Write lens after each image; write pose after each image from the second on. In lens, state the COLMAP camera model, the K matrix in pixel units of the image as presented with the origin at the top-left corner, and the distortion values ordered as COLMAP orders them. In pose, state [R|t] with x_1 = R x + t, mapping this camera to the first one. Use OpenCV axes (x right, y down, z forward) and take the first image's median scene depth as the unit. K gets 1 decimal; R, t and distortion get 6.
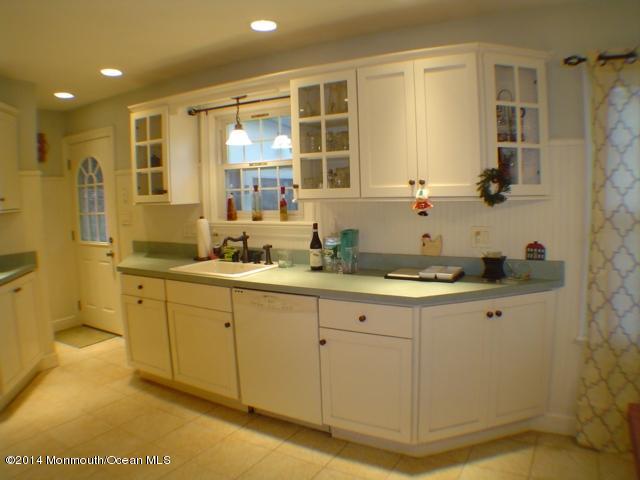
lens RADIAL K [[465.3, 0, 328.3], [0, 465.3, 236.9], [0, 0, 1]] dist [-0.255177, 0.116758]
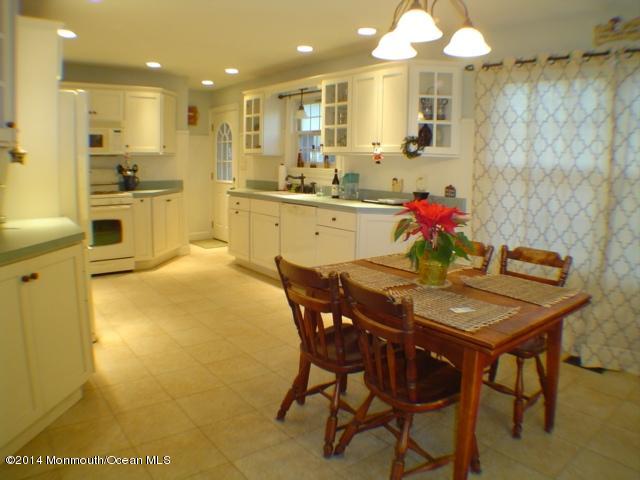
lens RADIAL K [[465.3, 0, 328.3], [0, 465.3, 236.9], [0, 0, 1]] dist [-0.255177, 0.116758]
pose [[0.935818, 0.104443, -0.336654, 0.490937], [-0.084969, 0.993771, 0.072111, 0.088055], [0.342088, -0.038877, 0.938863, -0.503966]]
